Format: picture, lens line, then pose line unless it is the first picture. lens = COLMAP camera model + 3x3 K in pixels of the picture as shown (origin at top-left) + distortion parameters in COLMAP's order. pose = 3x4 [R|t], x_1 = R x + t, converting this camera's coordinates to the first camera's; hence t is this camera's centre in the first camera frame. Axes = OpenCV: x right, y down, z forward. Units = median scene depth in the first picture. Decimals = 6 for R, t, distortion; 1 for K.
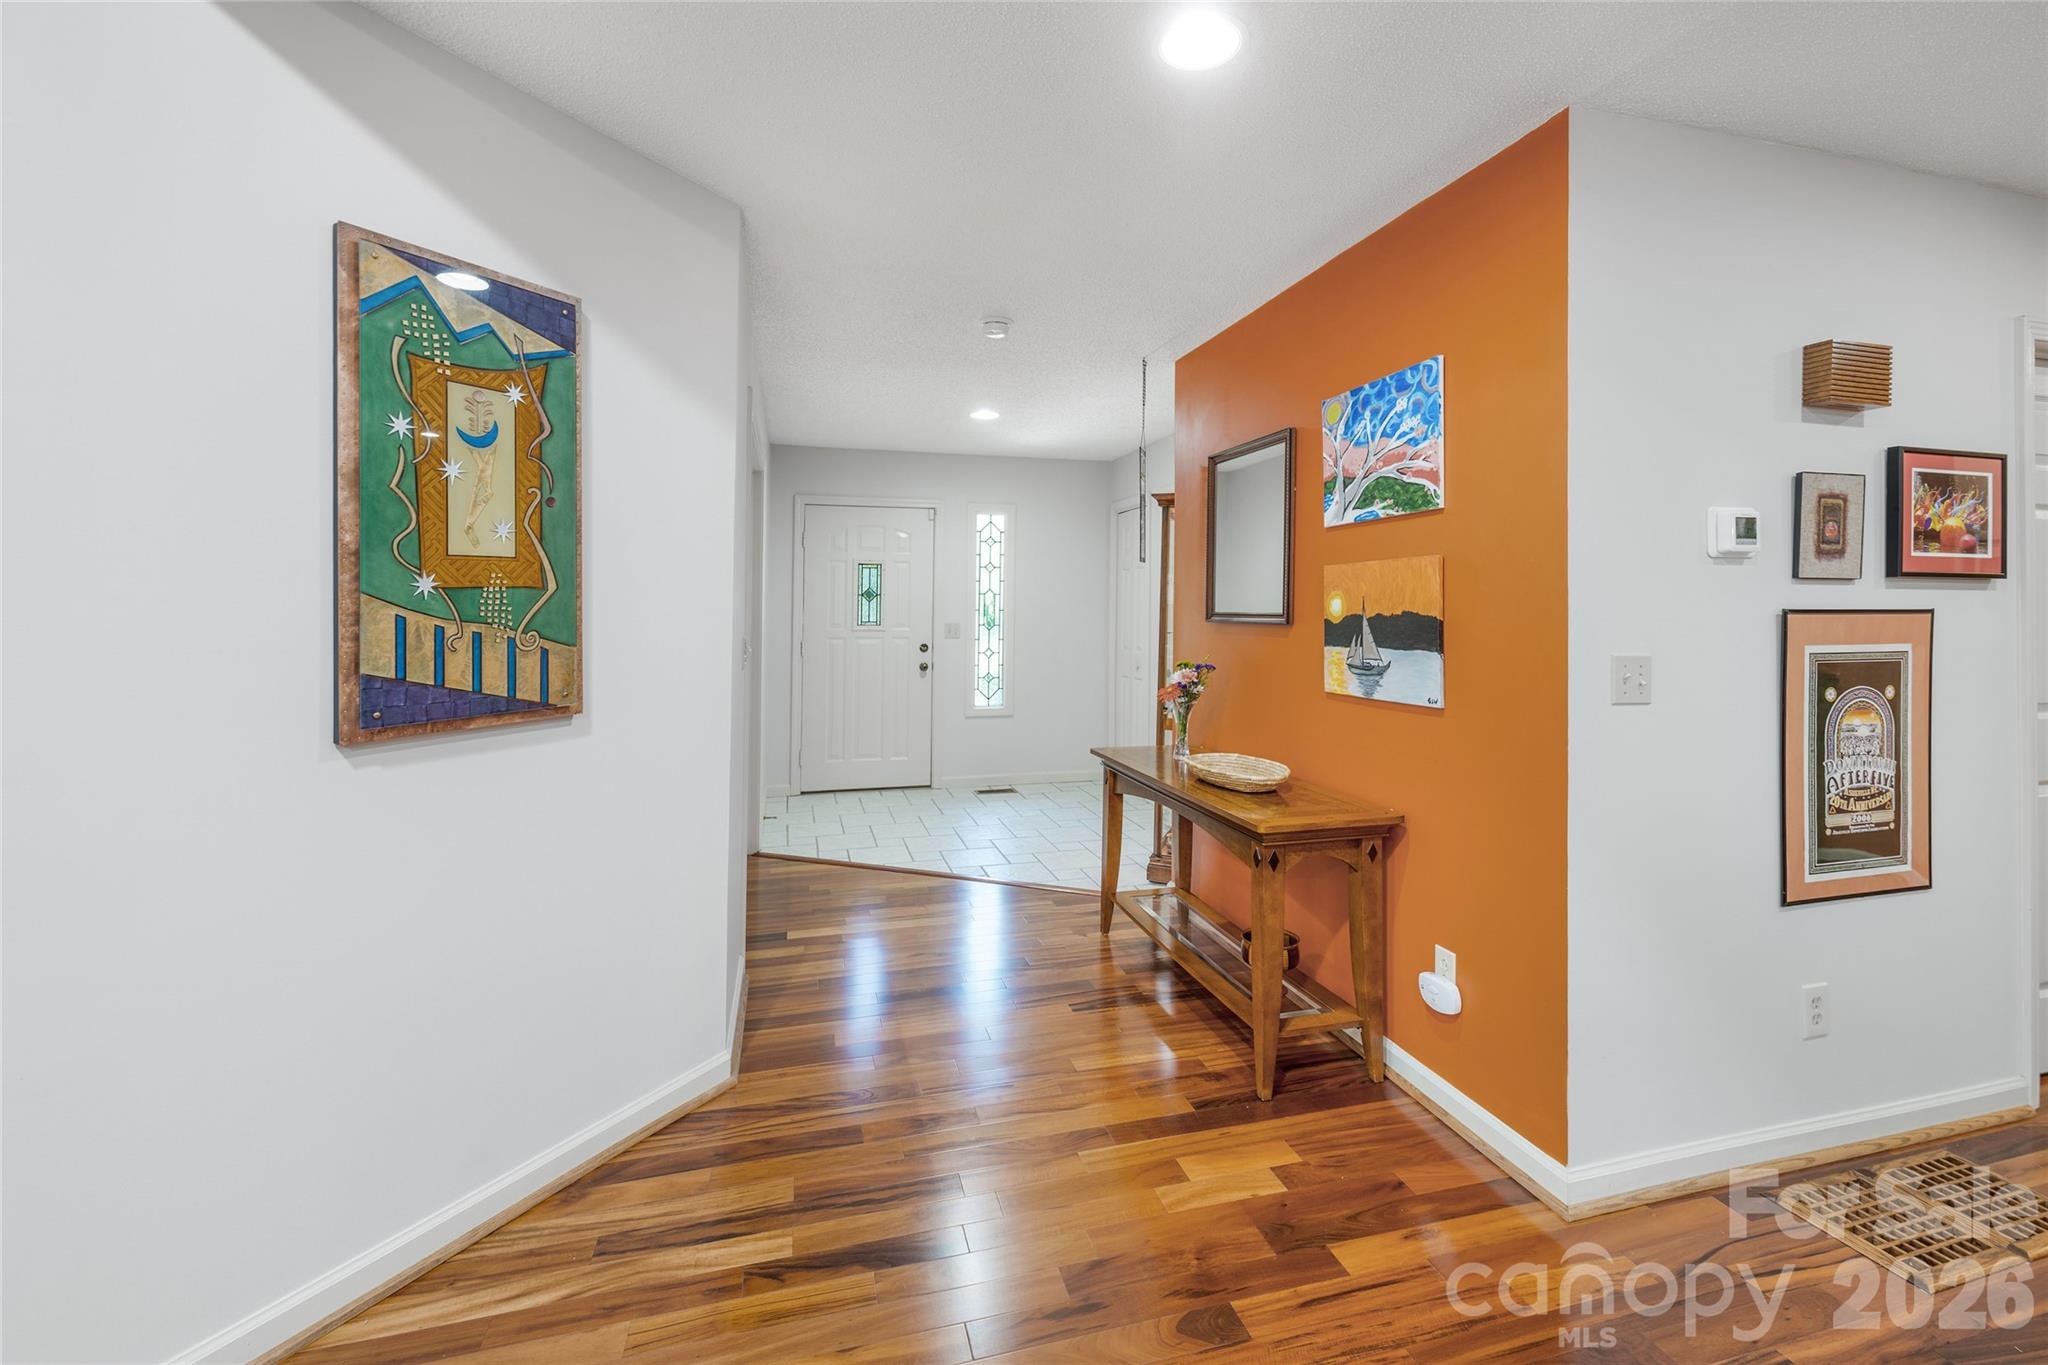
lens RADIAL K [[843.4, 0, 1025.3], [0, 843.4, 603.3], [0, 0, 1]] dist [0.004470, -0.002209]
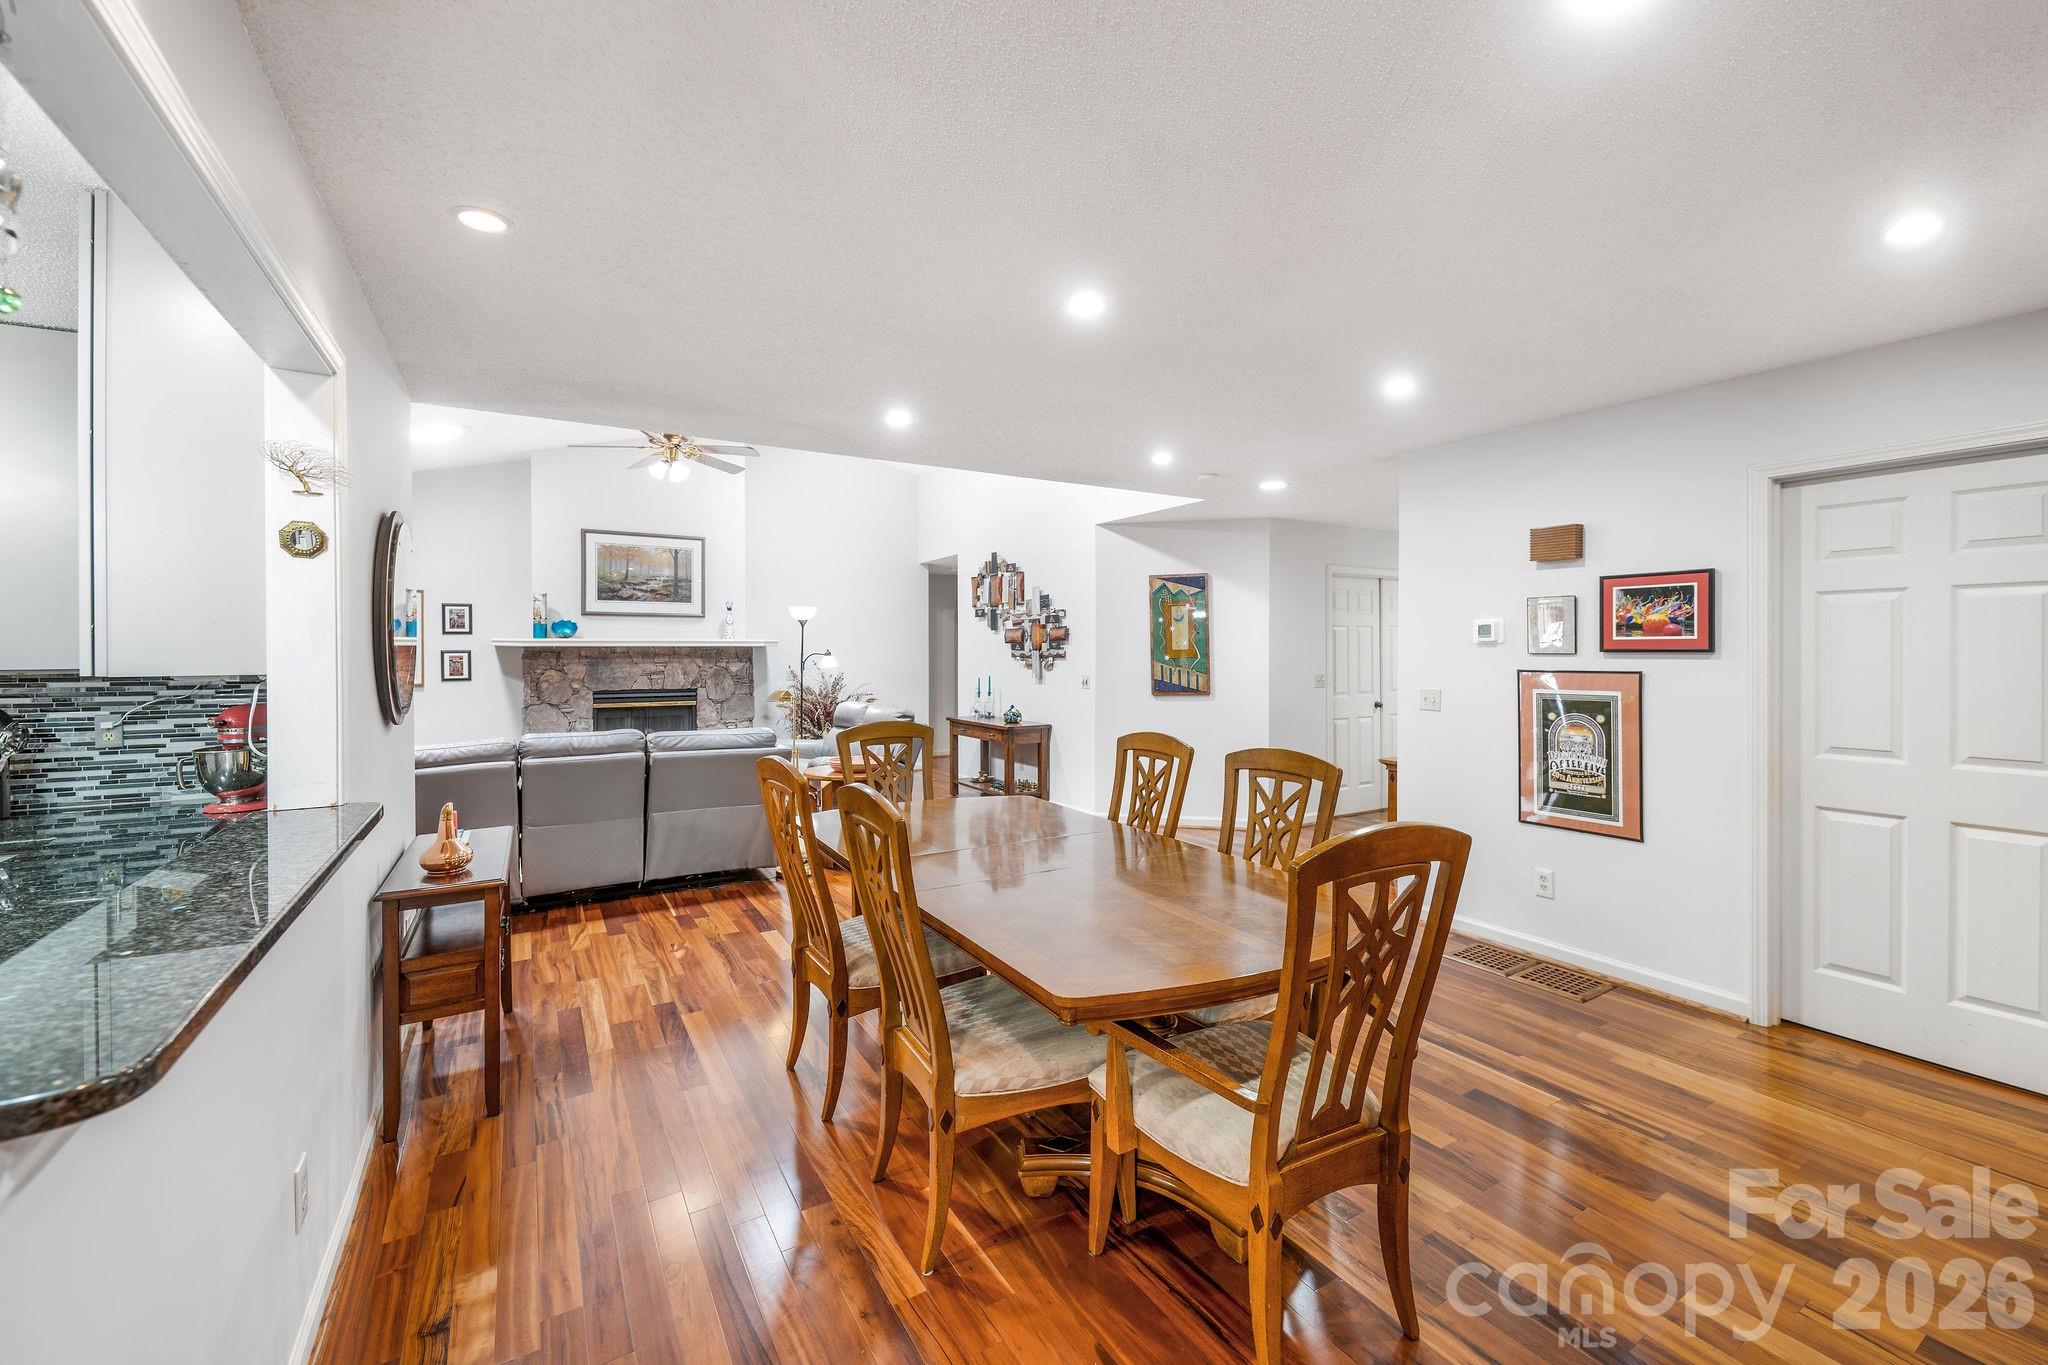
lens RADIAL K [[843.4, 0, 1047.9], [0, 843.4, 657.8], [0, 0, 1]] dist [0.004470, -0.002209]
pose [[0.294456, 0.004082, -0.955656, 2.340433], [0.013038, 0.999881, 0.008289, -0.048675], [0.955576, -0.014901, 0.294368, -0.585284]]
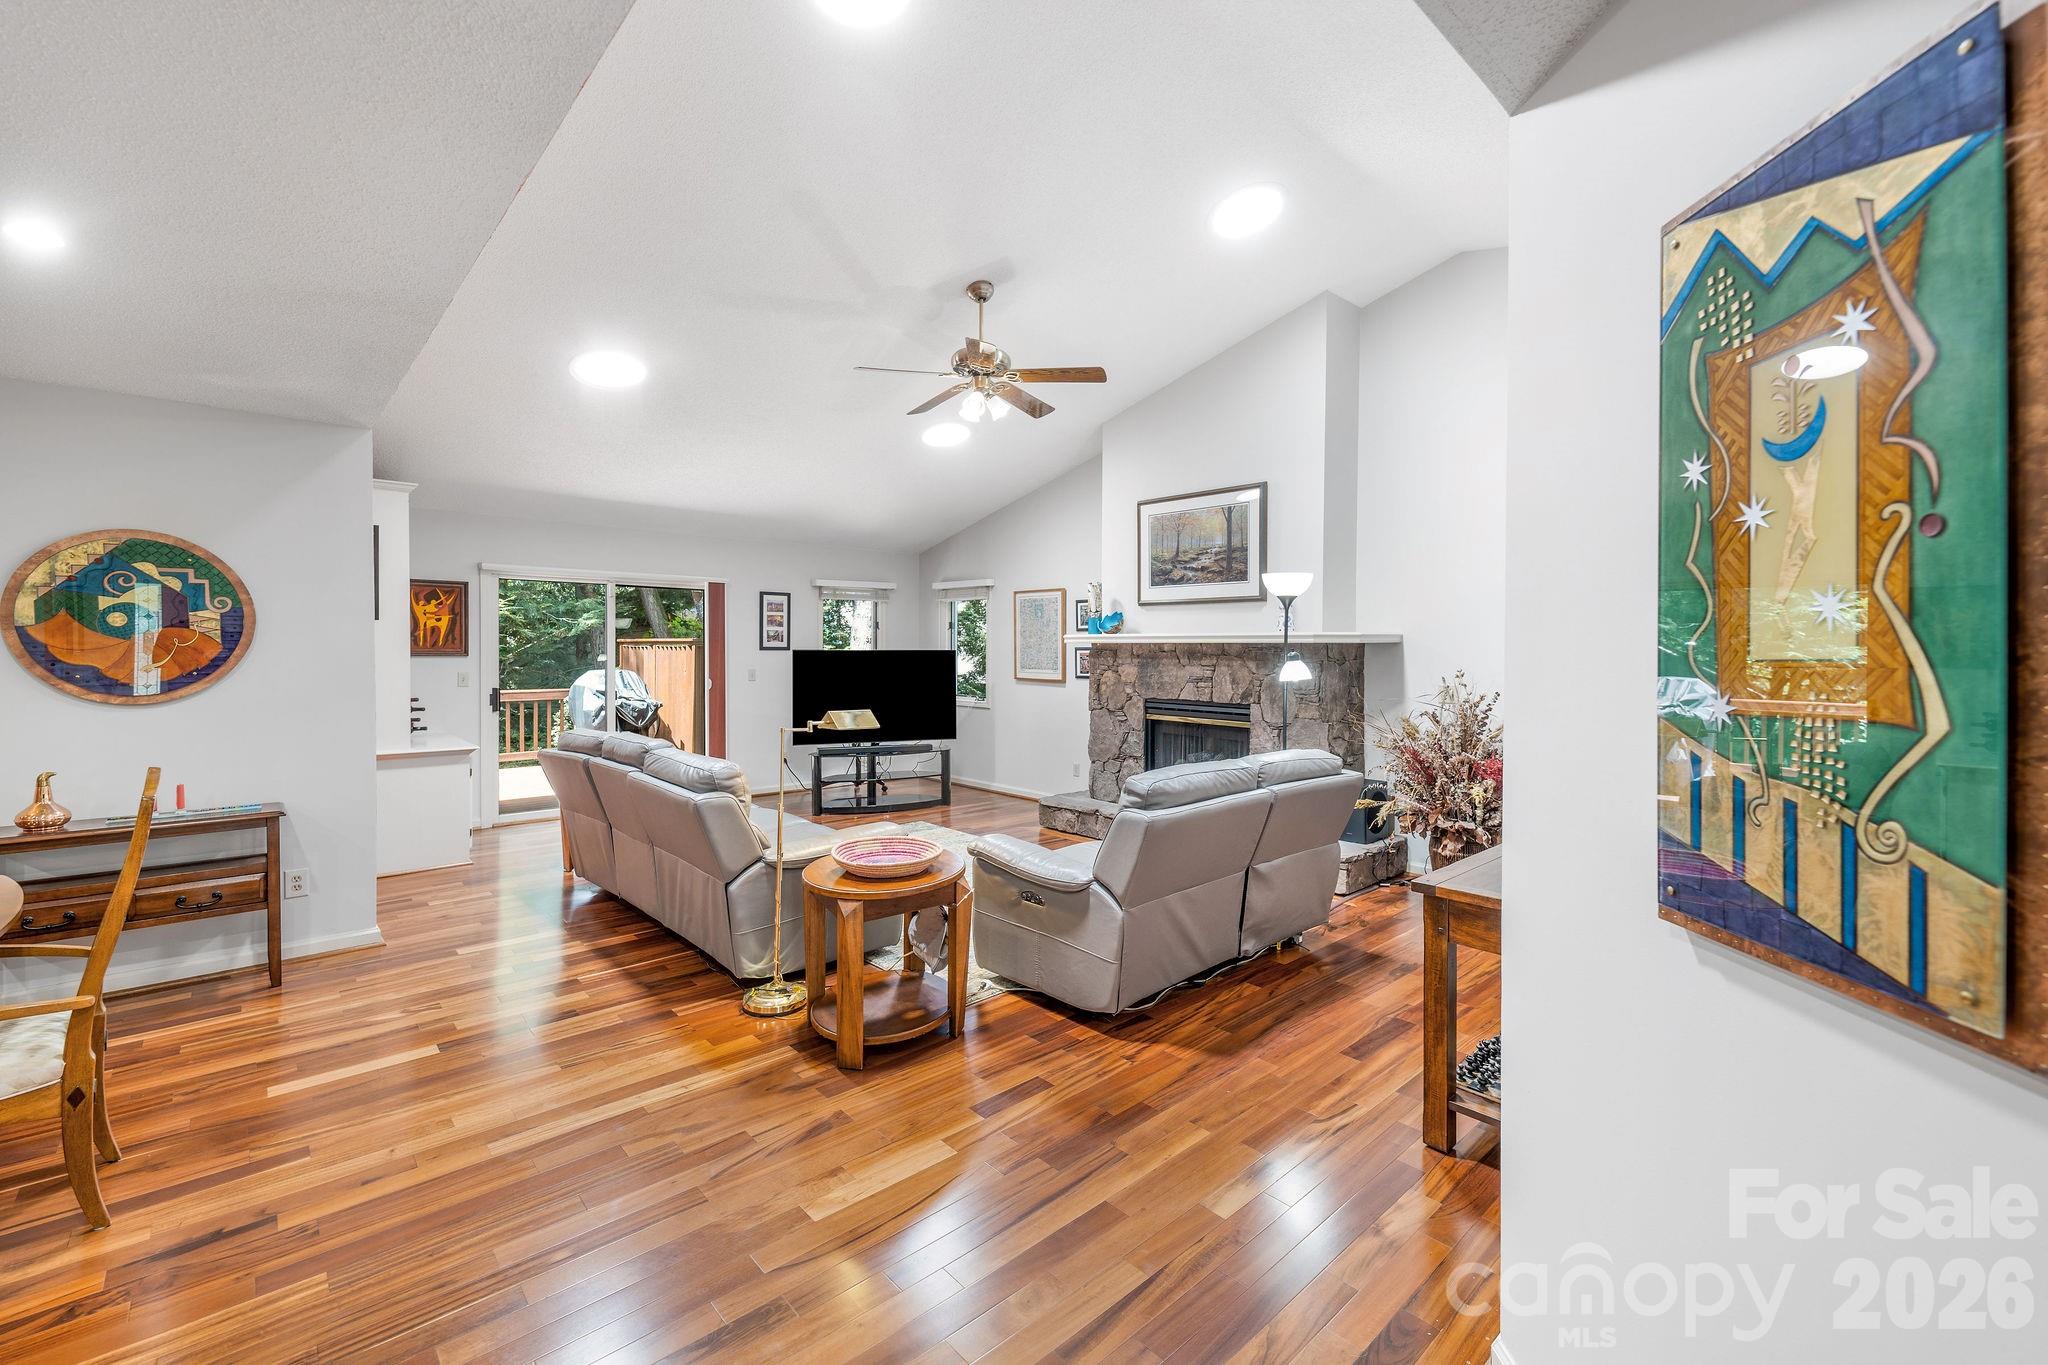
lens RADIAL K [[843.4, 0, 1027.6], [0, 843.4, 650.9], [0, 0, 1]] dist [0.004470, -0.002209]
pose [[-0.883640, -0.007429, -0.468109, 0.031399], [-0.004827, 0.999966, -0.006756, -0.045158], [0.468143, -0.003710, -0.883645, 1.012589]]
